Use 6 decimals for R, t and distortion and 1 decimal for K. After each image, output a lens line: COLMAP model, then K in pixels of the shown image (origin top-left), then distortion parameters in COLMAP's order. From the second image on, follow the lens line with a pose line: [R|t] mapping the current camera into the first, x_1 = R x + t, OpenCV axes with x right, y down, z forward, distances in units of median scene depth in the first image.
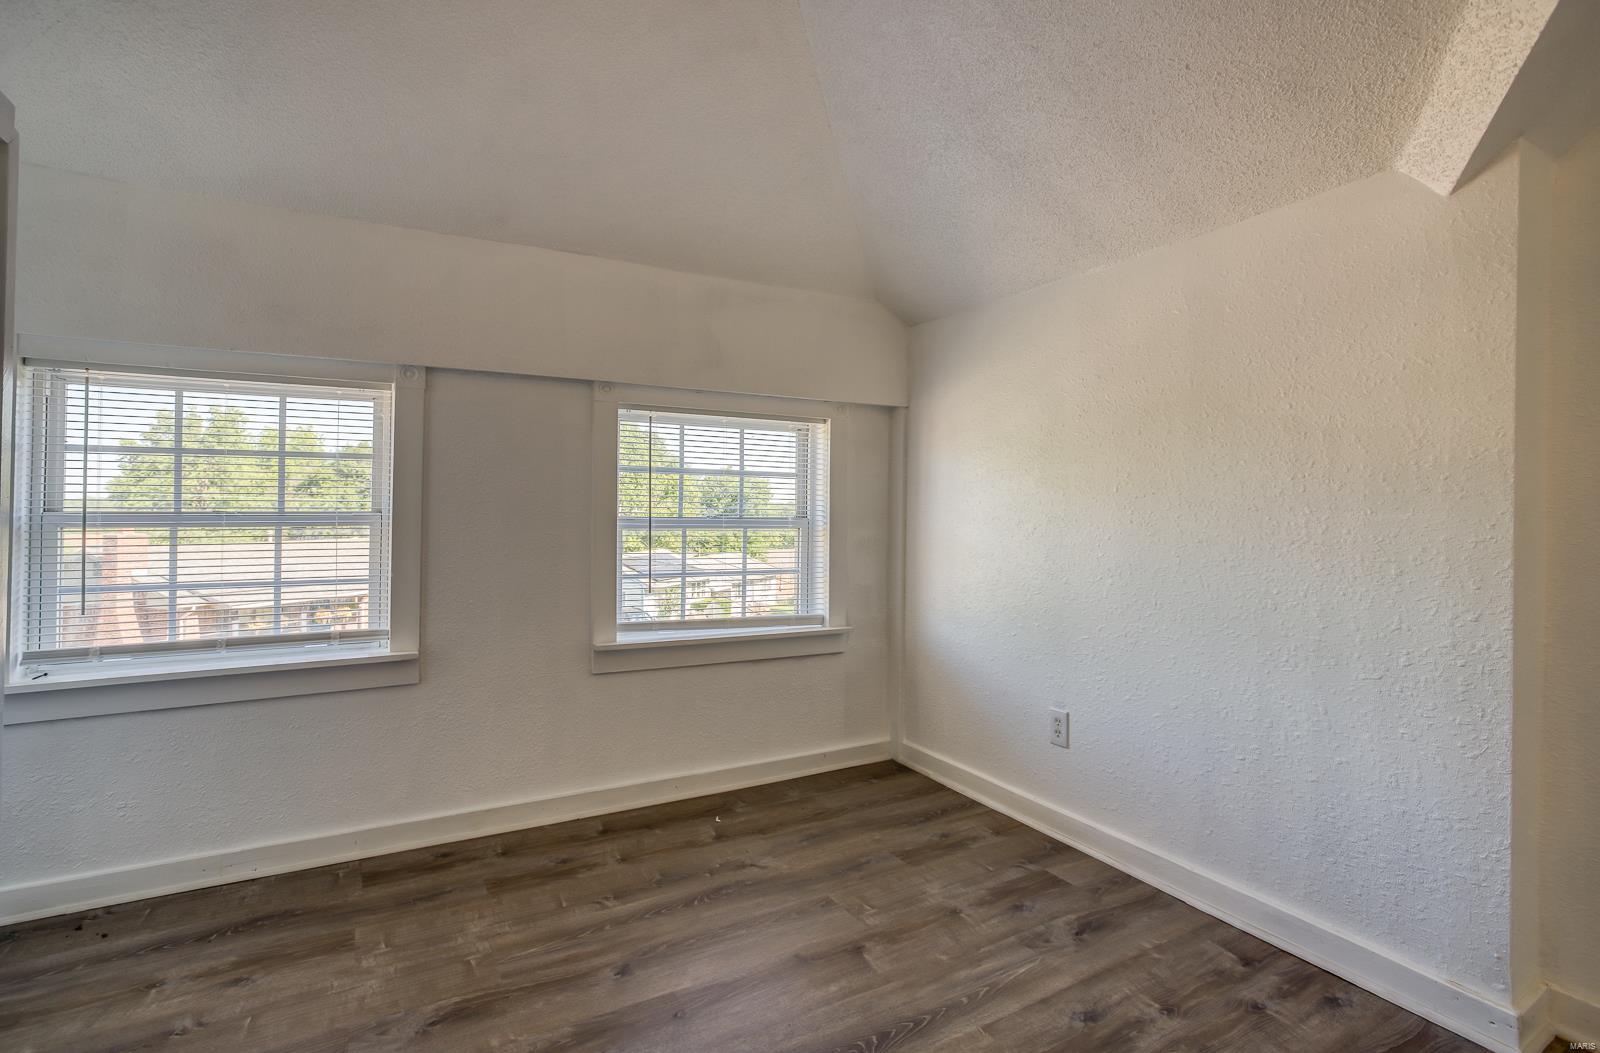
lens RADIAL K [[796.2, 0, 801.2], [0, 796.2, 490.3], [0, 0, 1]] dist [-0.053292, 0.033848]
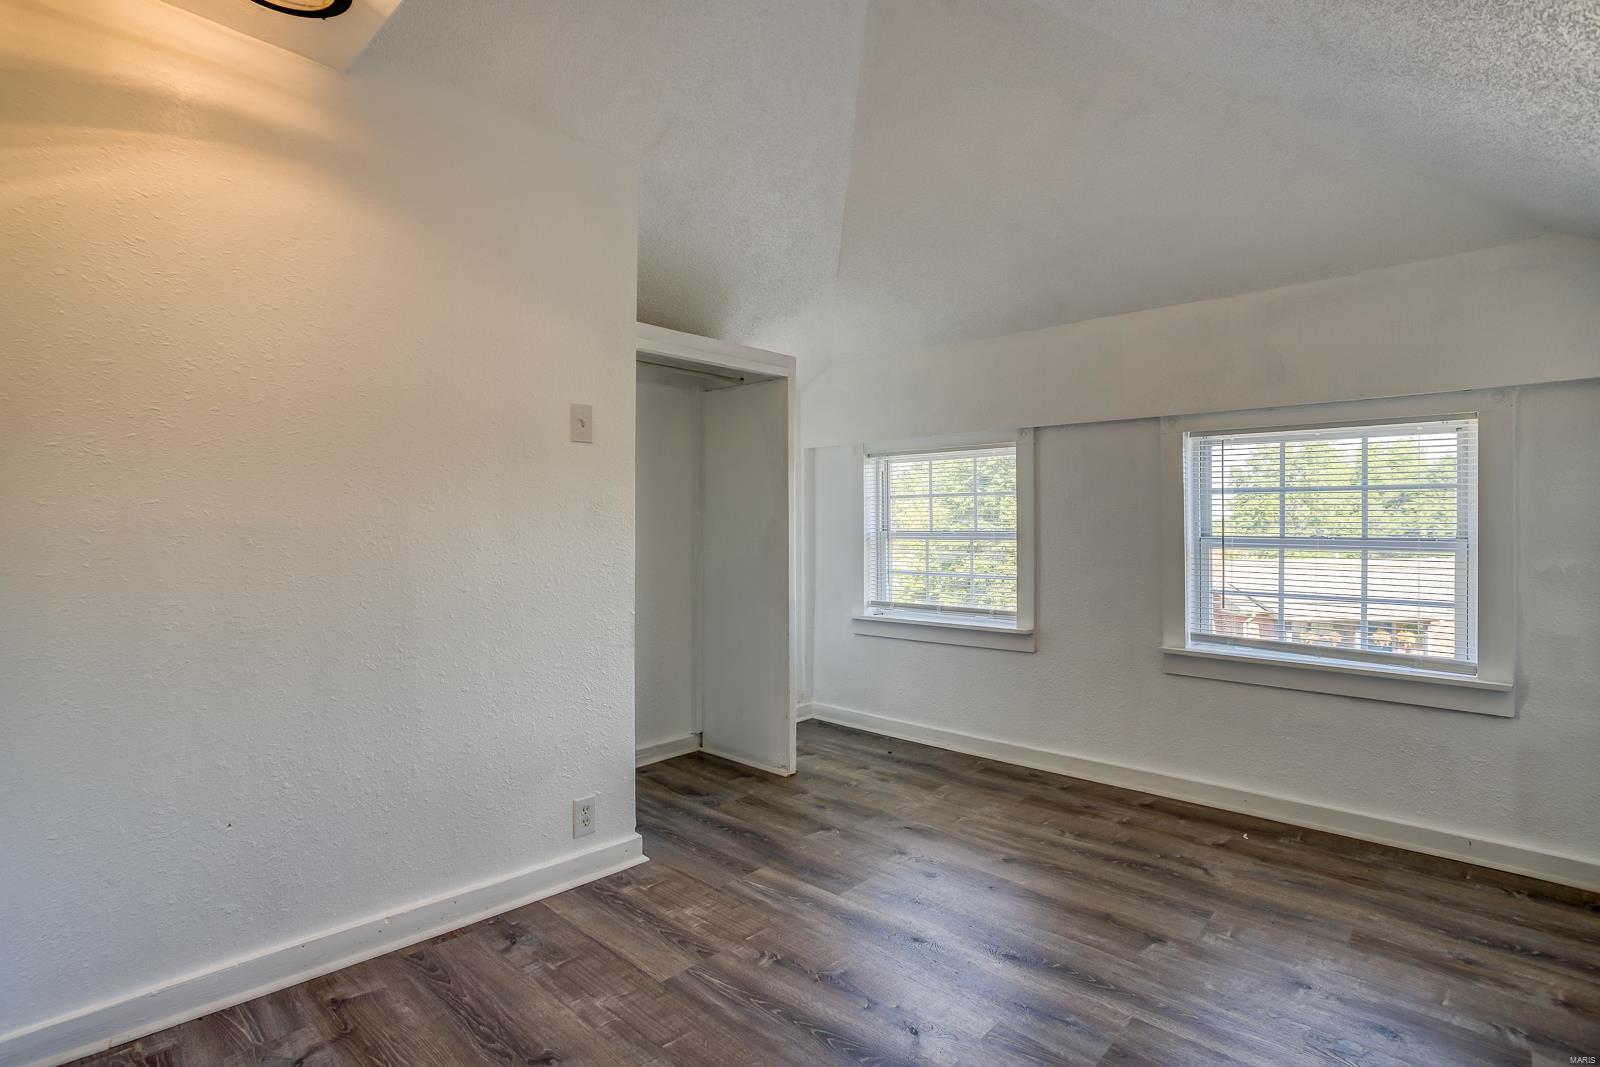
lens RADIAL K [[809.0, 0, 800.4], [0, 809.0, 527.7], [0, 0, 1]] dist [-0.002840, 0.019918]
pose [[0.298089, -0.001050, -0.954538, 0.764177], [0.026211, 0.999631, 0.007086, 0.000062], [0.954178, -0.027132, 0.298006, 0.168961]]
